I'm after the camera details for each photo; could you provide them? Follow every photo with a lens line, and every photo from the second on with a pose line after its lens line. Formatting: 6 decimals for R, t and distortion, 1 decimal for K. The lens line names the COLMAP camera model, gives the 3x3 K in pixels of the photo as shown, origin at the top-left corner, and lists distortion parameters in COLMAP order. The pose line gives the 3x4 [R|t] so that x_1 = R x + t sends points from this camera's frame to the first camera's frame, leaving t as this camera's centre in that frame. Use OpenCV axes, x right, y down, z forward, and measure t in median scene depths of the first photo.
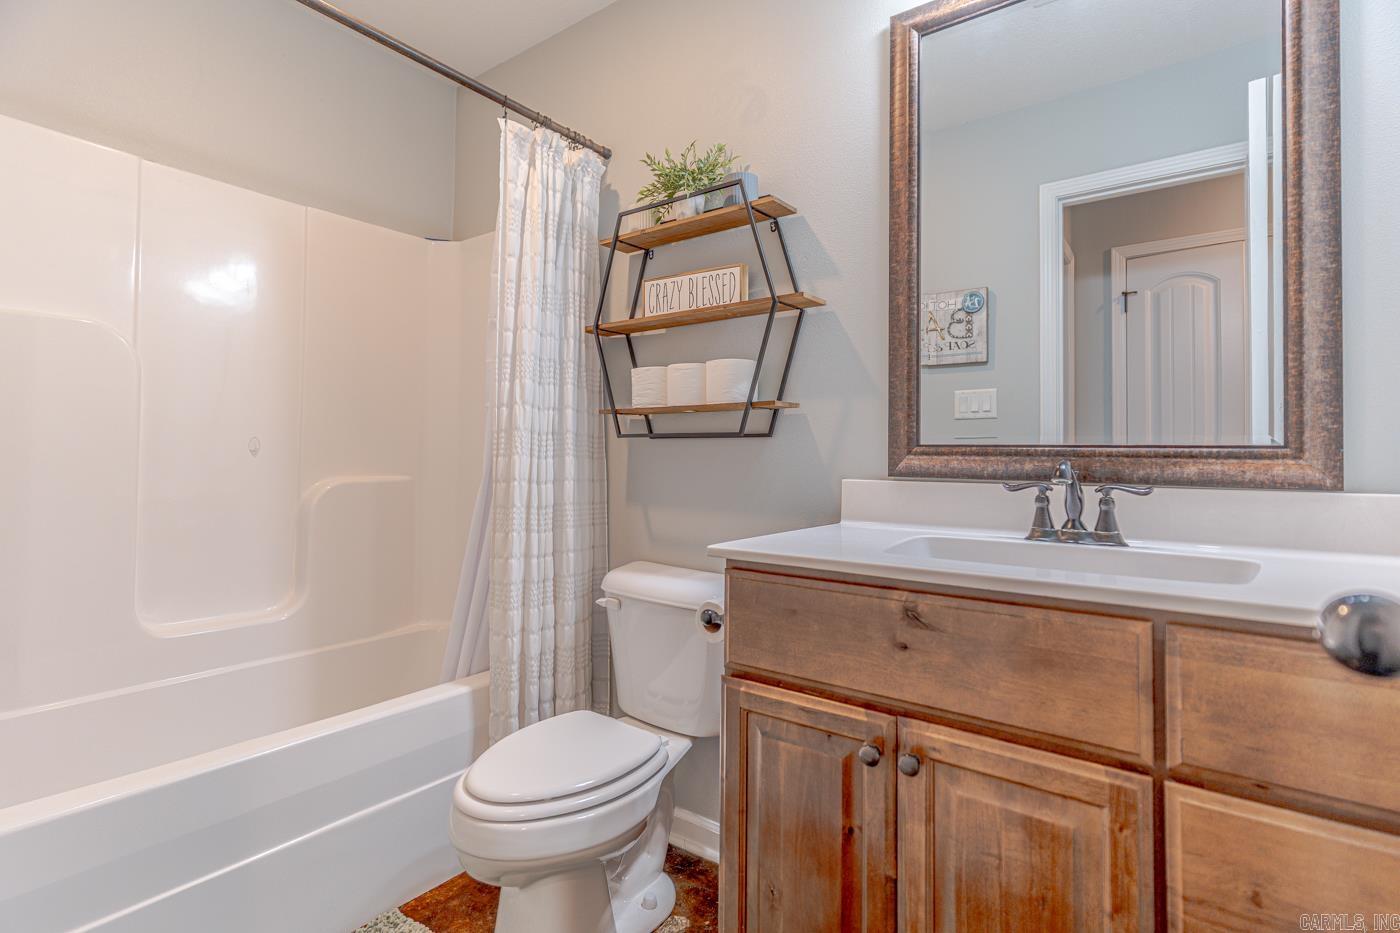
lens RADIAL K [[678.4, 0, 659.6], [0, 678.4, 420.1], [0, 0, 1]] dist [-0.000470, 0.000486]
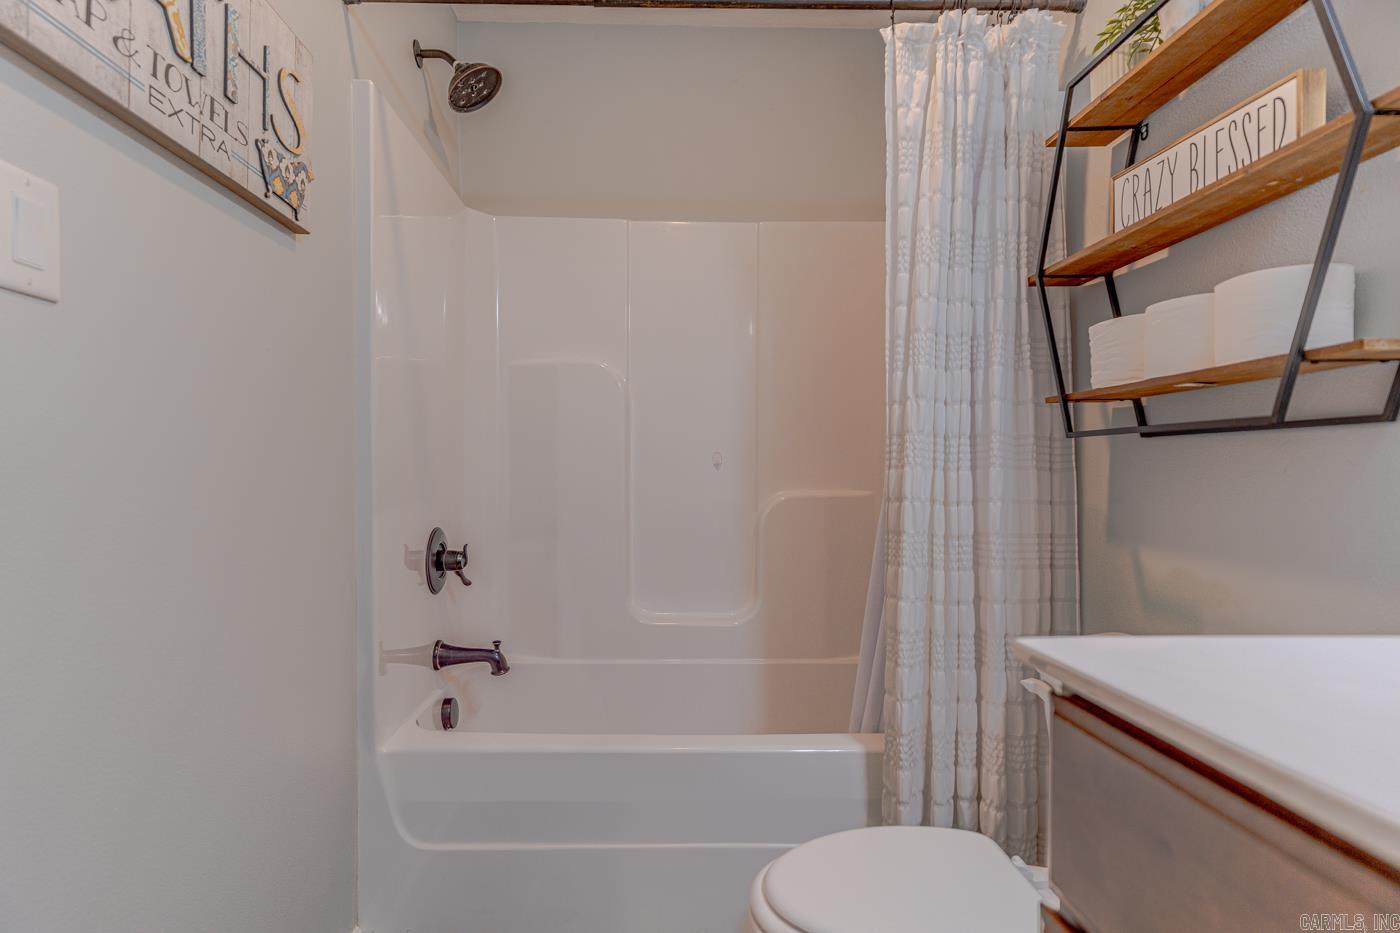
lens RADIAL K [[655.2, 0, 700.0], [0, 655.2, 466.5], [0, 0, 1]] dist [0.004823, 0.000998]
pose [[0.643337, -0.008070, -0.765541, 0.193012], [0.046482, 0.998511, 0.028535, 0.019028], [0.764171, -0.053942, 0.642754, 0.332391]]
